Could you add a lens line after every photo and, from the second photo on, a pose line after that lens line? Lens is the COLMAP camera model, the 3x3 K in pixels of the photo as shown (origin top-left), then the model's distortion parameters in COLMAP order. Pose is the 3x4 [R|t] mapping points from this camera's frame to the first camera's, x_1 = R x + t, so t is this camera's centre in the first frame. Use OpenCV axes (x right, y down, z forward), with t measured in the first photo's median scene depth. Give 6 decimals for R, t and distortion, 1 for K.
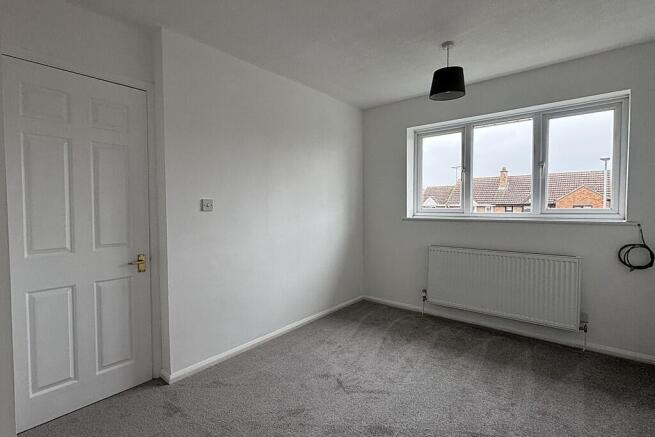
lens RADIAL K [[301.9, 0, 327.5], [0, 301.9, 218.5], [0, 0, 1]] dist [0.002105, 0.000218]
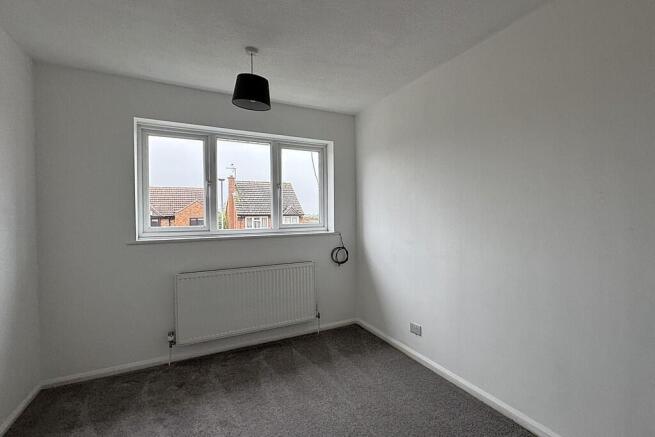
lens RADIAL K [[322.9, 0, 327.5], [0, 322.9, 218.5], [0, 0, 1]] dist [0.000999, 0.000356]
pose [[0.363614, -0.011703, 0.931476, -0.376343], [0.049934, 0.998728, -0.006945, -0.037306], [-0.930210, 0.049038, 0.363736, 0.385271]]
